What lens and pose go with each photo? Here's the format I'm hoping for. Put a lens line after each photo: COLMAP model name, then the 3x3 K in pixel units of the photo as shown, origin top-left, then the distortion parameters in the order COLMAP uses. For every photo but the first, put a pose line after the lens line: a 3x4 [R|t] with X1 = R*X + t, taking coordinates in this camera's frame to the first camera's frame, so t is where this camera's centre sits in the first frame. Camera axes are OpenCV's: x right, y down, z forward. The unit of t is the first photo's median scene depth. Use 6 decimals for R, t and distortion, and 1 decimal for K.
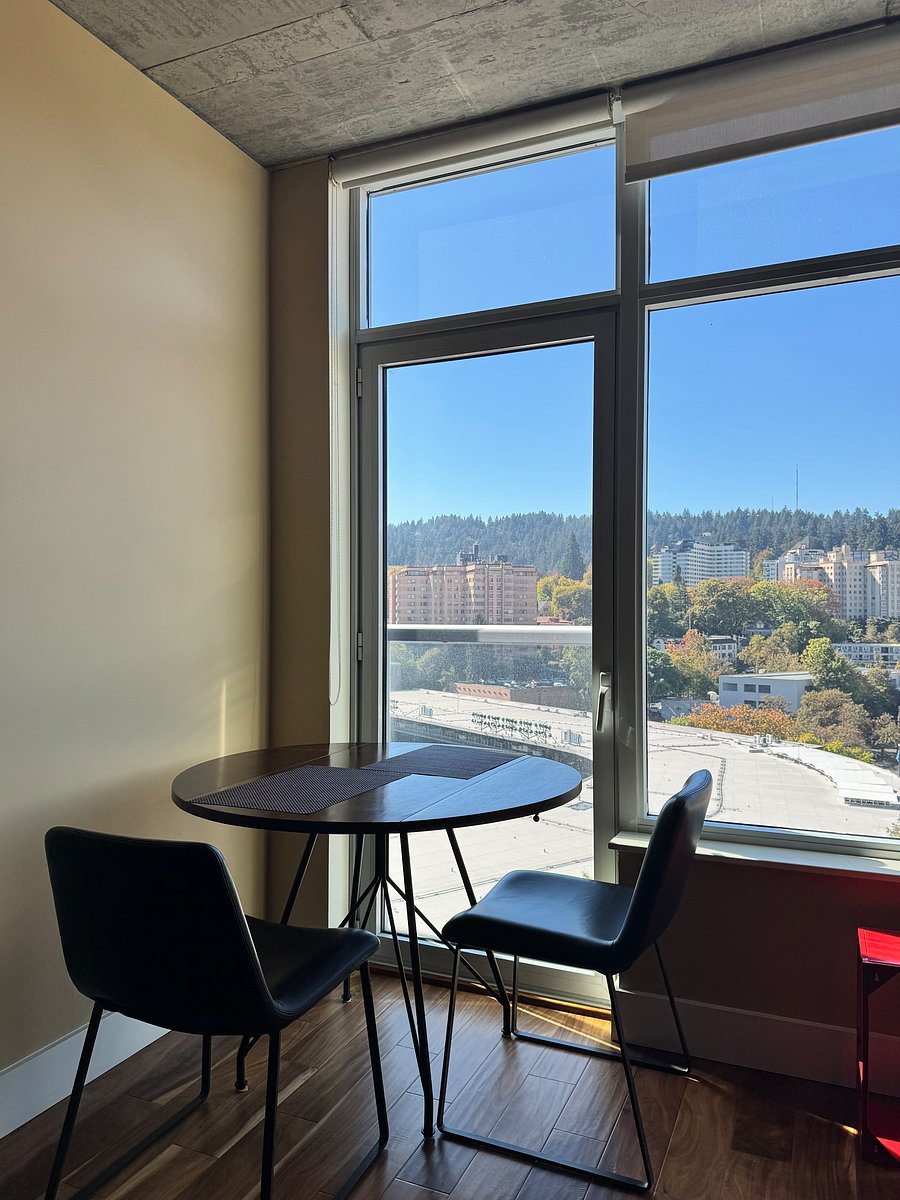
lens RADIAL K [[809.4, 0, 438.8], [0, 809.4, 608.0], [0, 0, 1]] dist [0.051296, -0.054500]
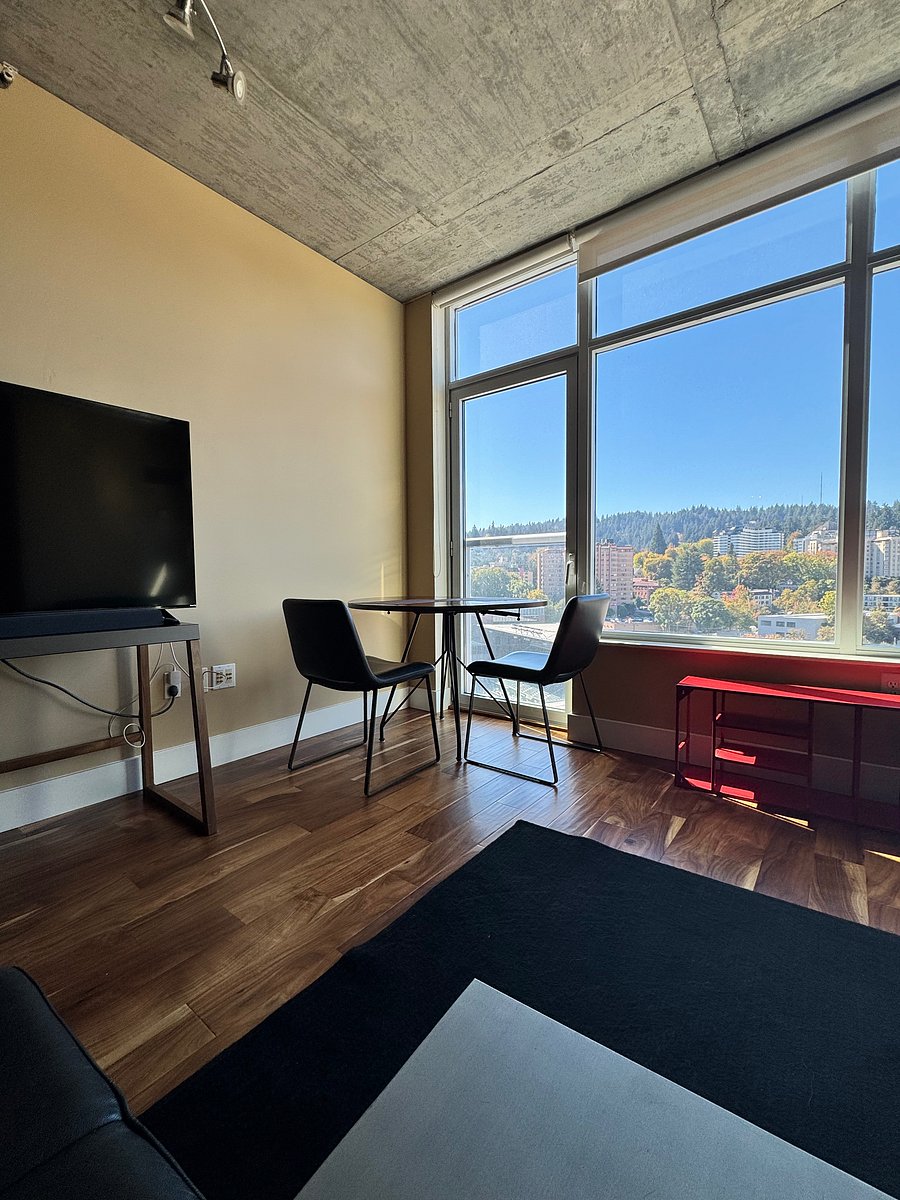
lens RADIAL K [[484.7, 0, 455.2], [0, 484.7, 604.3], [0, 0, 1]] dist [-0.009693, 0.000792]
pose [[0.973453, 0.003696, -0.228857, 0.206026], [0.010698, 0.998042, 0.061621, 0.127292], [0.228637, -0.062434, 0.971508, -0.155198]]
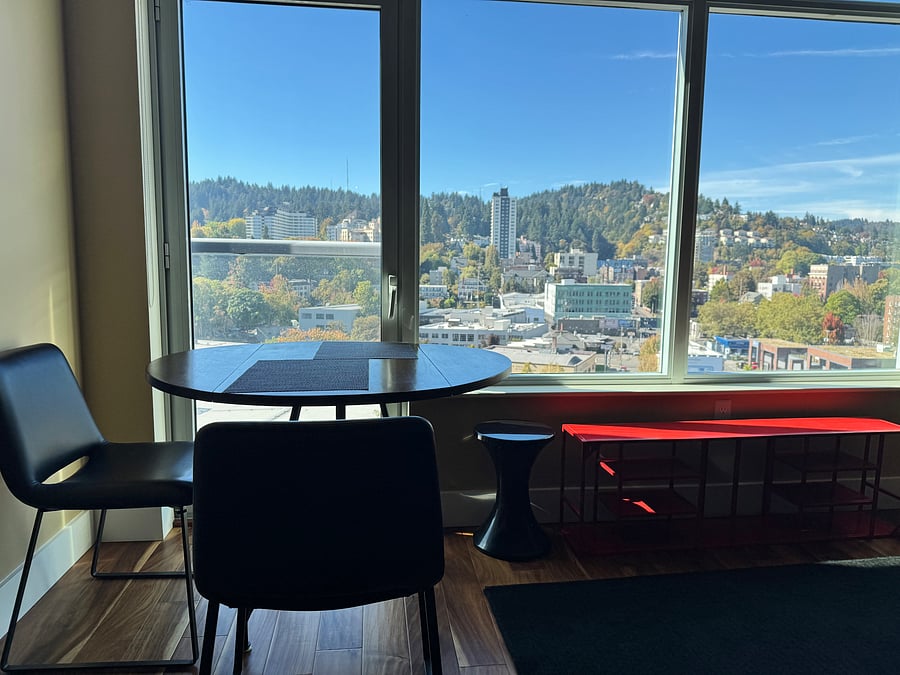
lens RADIAL K [[607.1, 0, 430.2], [0, 607.1, 339.2], [0, 0, 1]] dist [0.051296, -0.054500]
pose [[0.854942, -0.049450, 0.516361, -0.283512], [-0.018842, 0.991828, 0.126181, 0.058795], [-0.518381, -0.117607, 0.847024, 0.098441]]
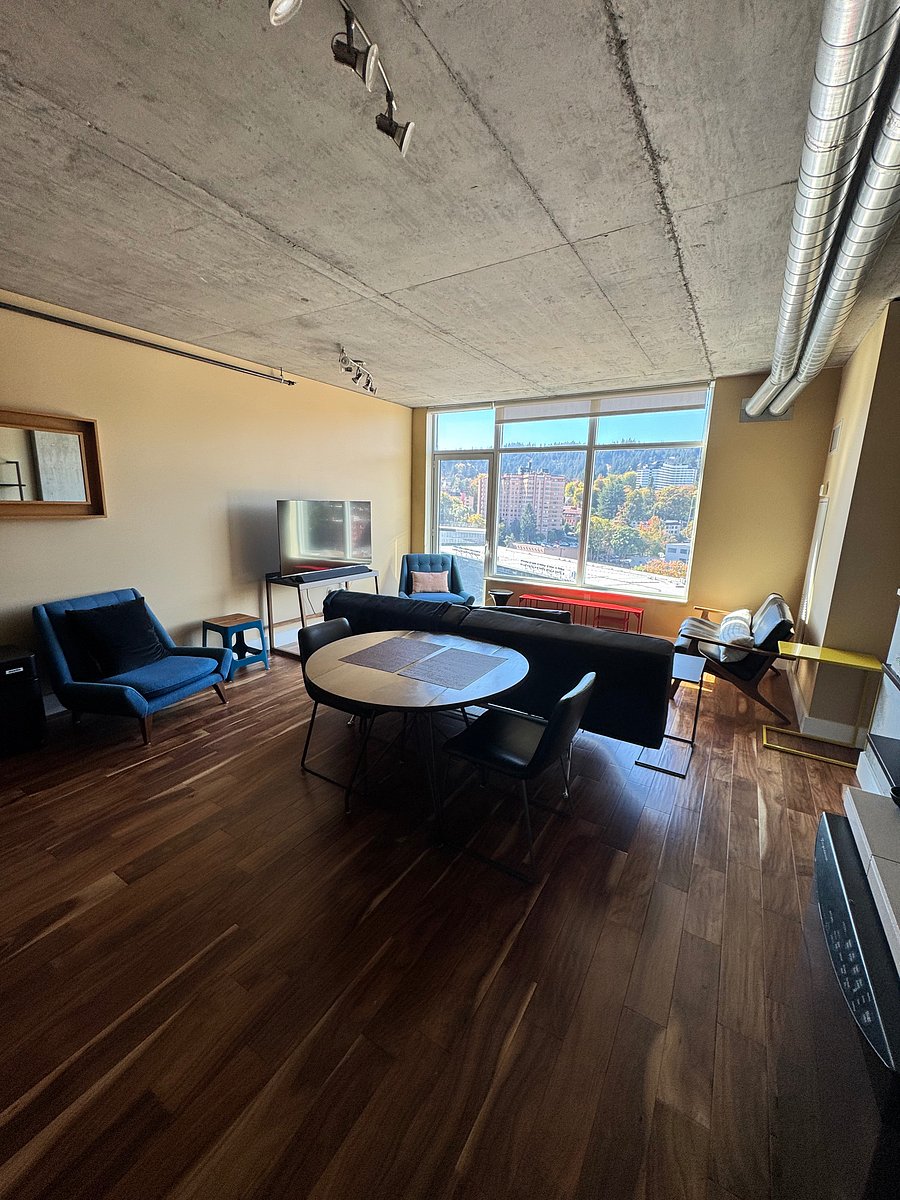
lens RADIAL K [[449.0, 0, 455.3], [0, 449.0, 600.8], [0, 0, 1]] dist [0.001965, 0.000023]
pose [[0.993402, 0.051239, -0.102601, 0.308016], [-0.027173, 0.974327, 0.223491, -0.144690], [0.111418, -0.219229, 0.969291, -1.467144]]
